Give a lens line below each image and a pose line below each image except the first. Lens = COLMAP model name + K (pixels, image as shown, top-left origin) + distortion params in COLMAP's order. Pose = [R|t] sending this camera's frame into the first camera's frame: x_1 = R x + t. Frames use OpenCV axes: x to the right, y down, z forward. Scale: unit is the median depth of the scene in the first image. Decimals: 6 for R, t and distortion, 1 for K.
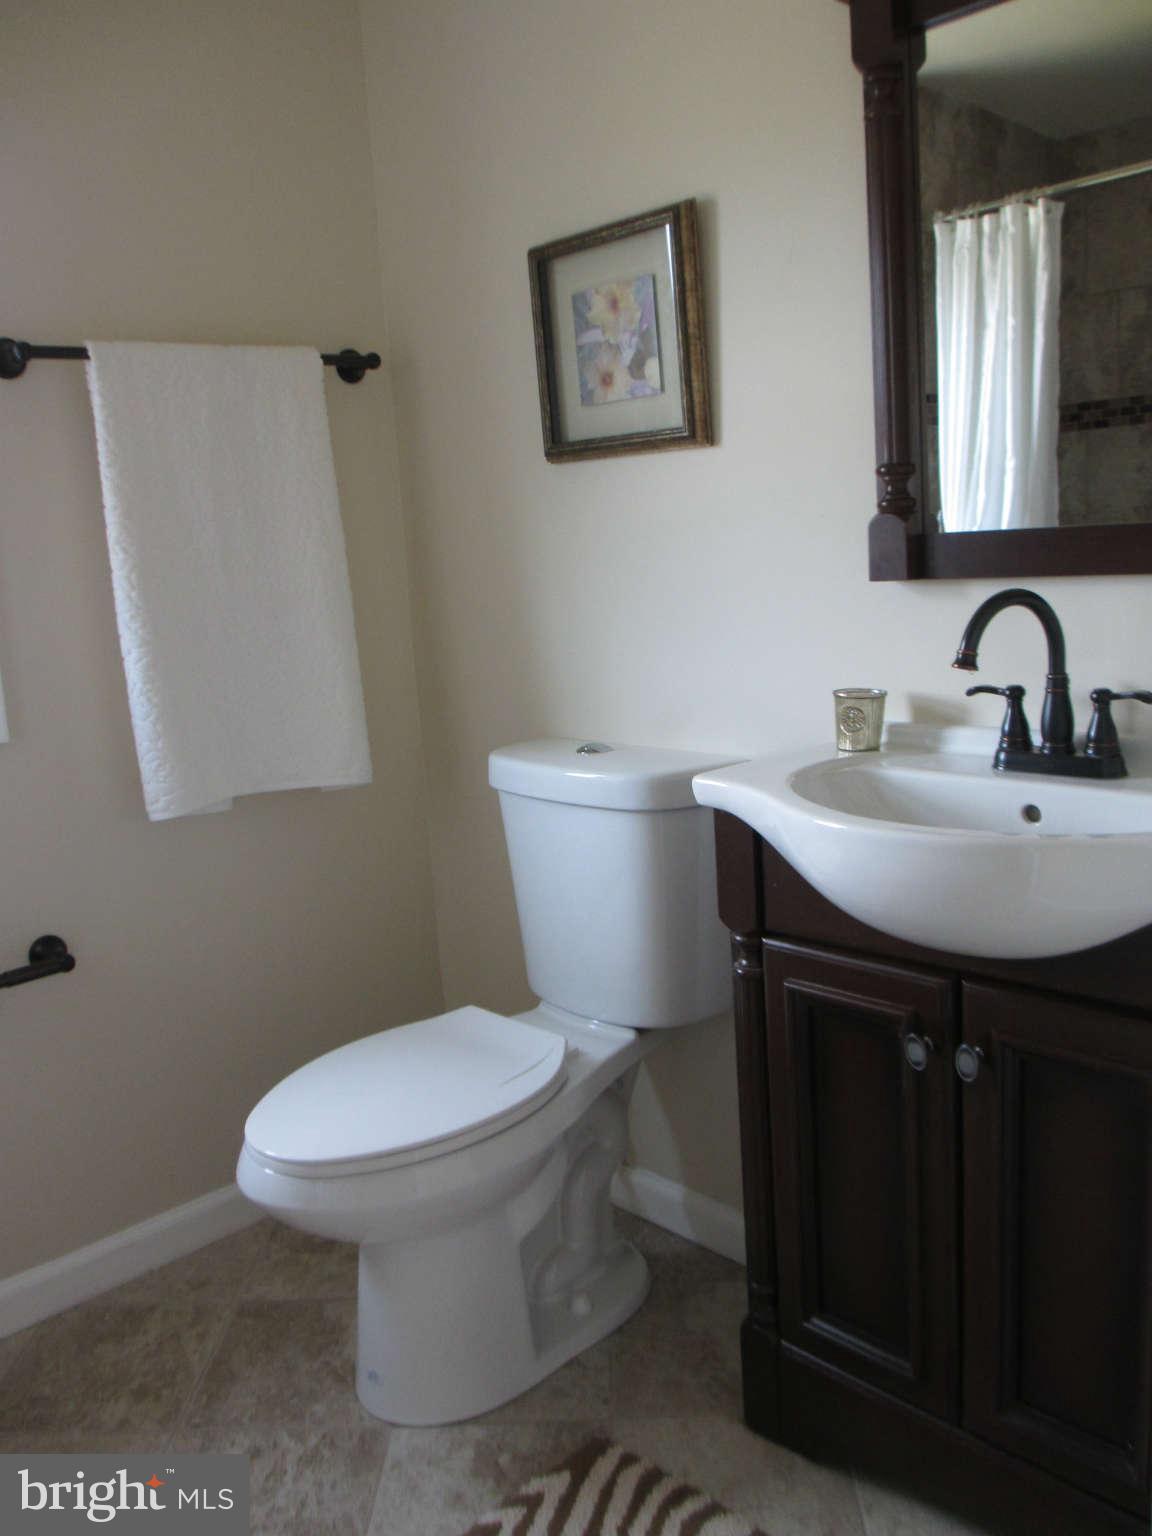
lens RADIAL K [[1272.2, 0, 576.0], [0, 1272.2, 768.0], [0, 0, 1]] dist [-0.065399, 0.038741]
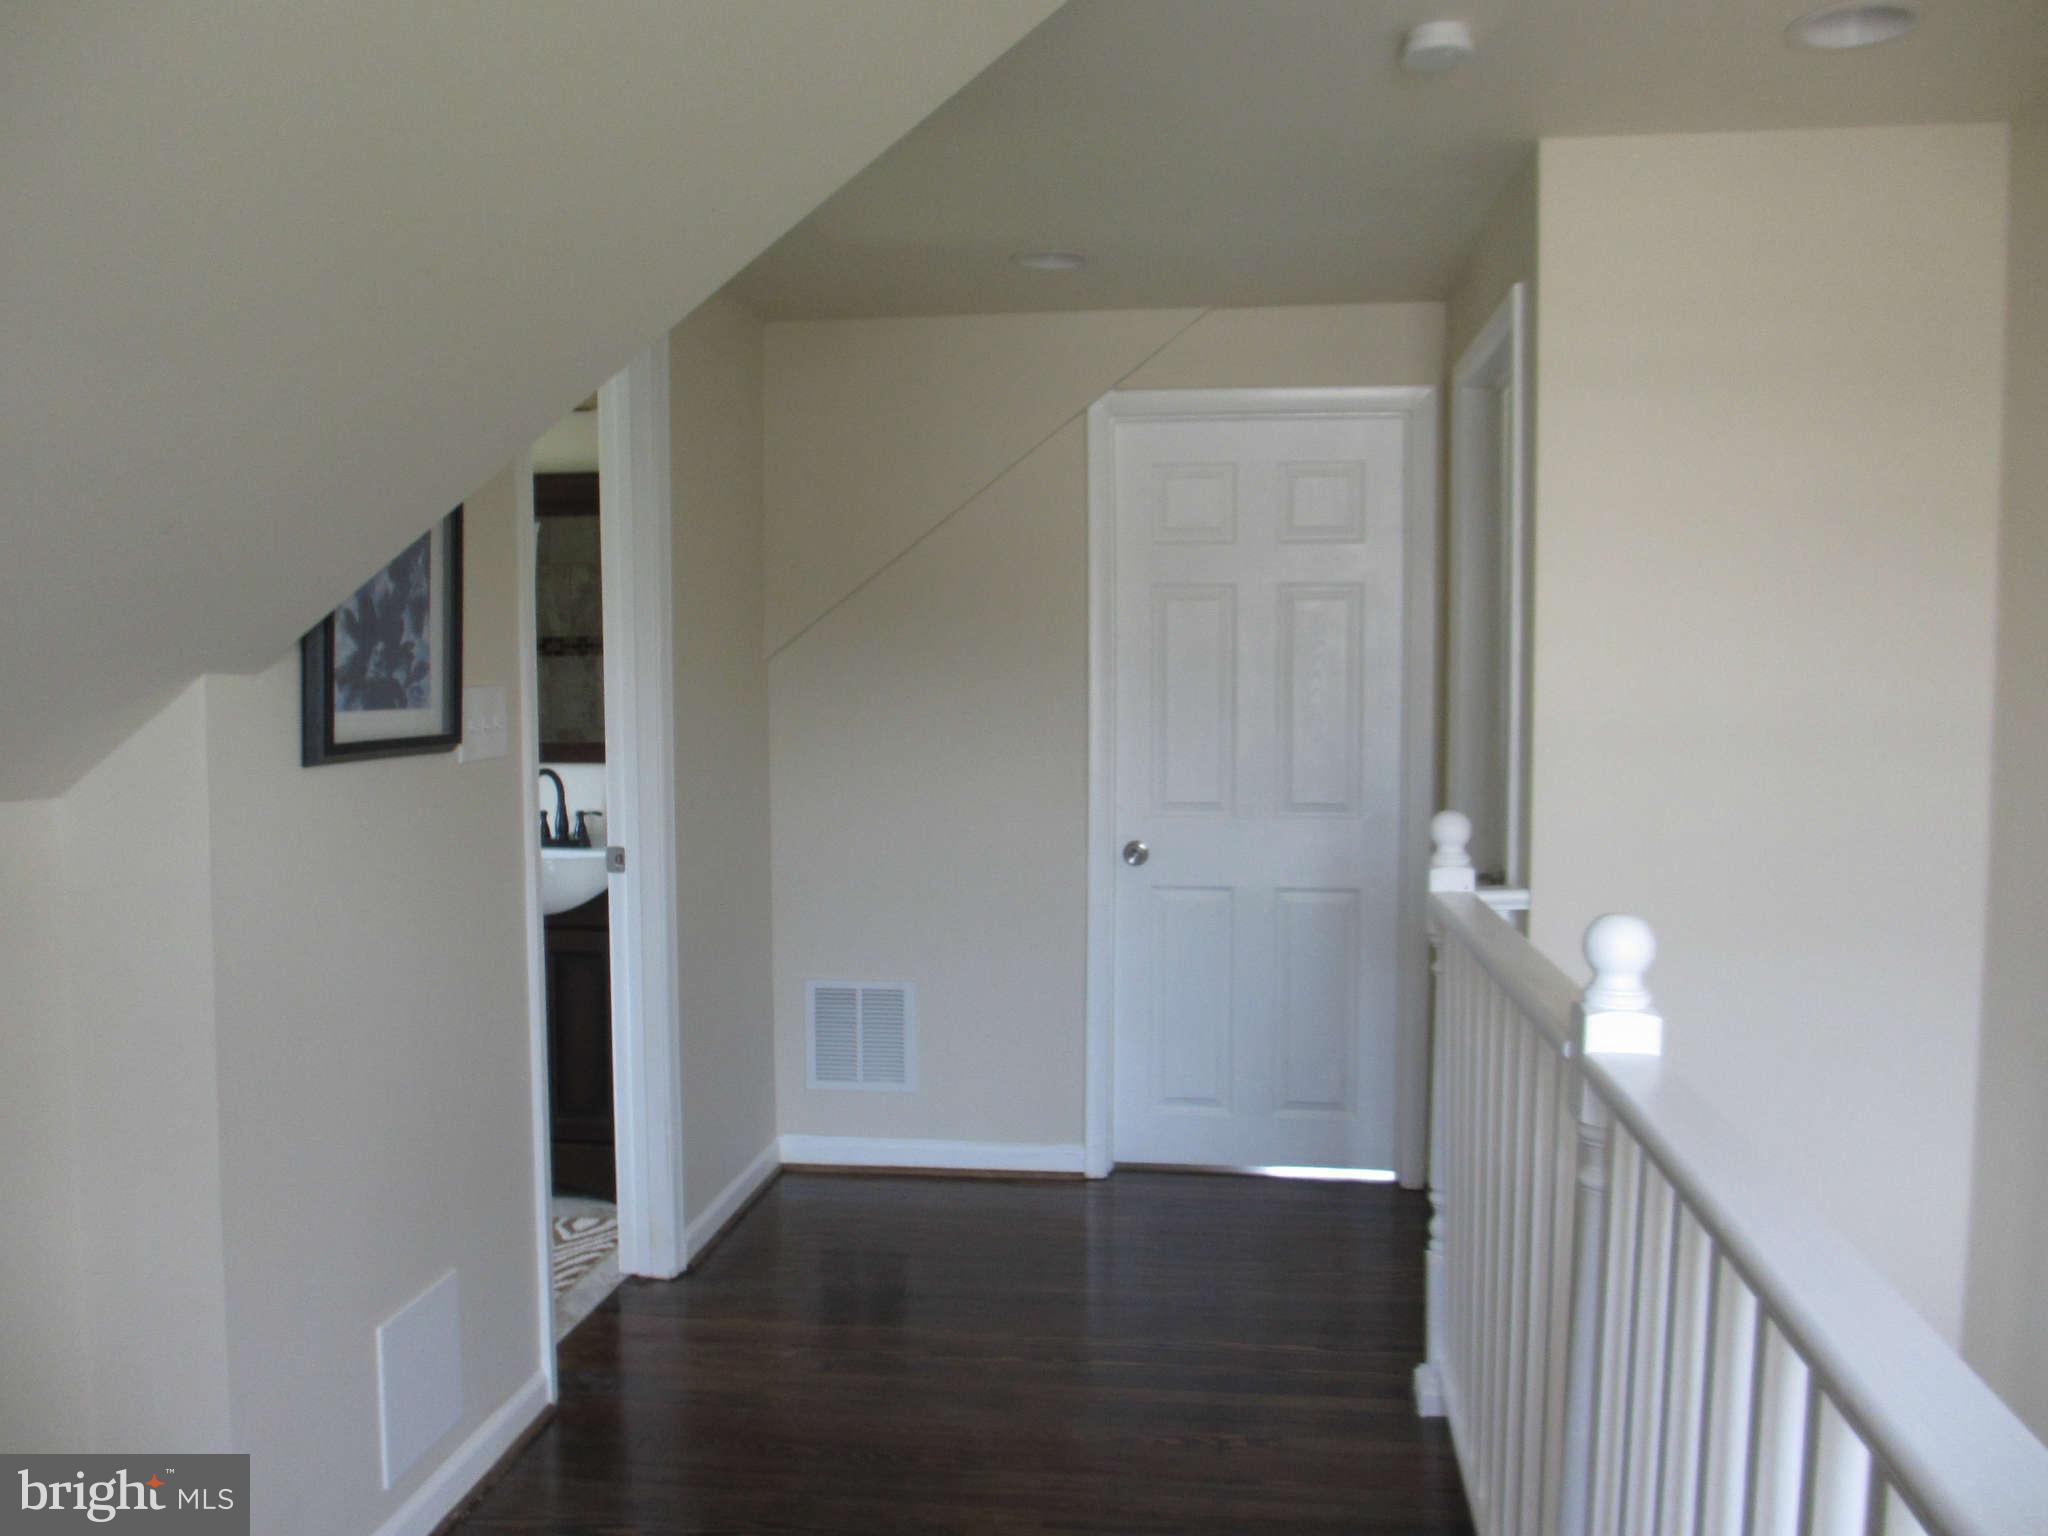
lens RADIAL K [[1696.2, 0, 1002.8], [0, 1696.2, 773.6], [0, 0, 1]] dist [-0.065399, 0.038741]
pose [[0.787478, 0.024357, 0.615861, -0.892607], [0.062415, 0.990931, -0.119000, 0.288128], [-0.613174, 0.132149, 0.778816, -1.923085]]
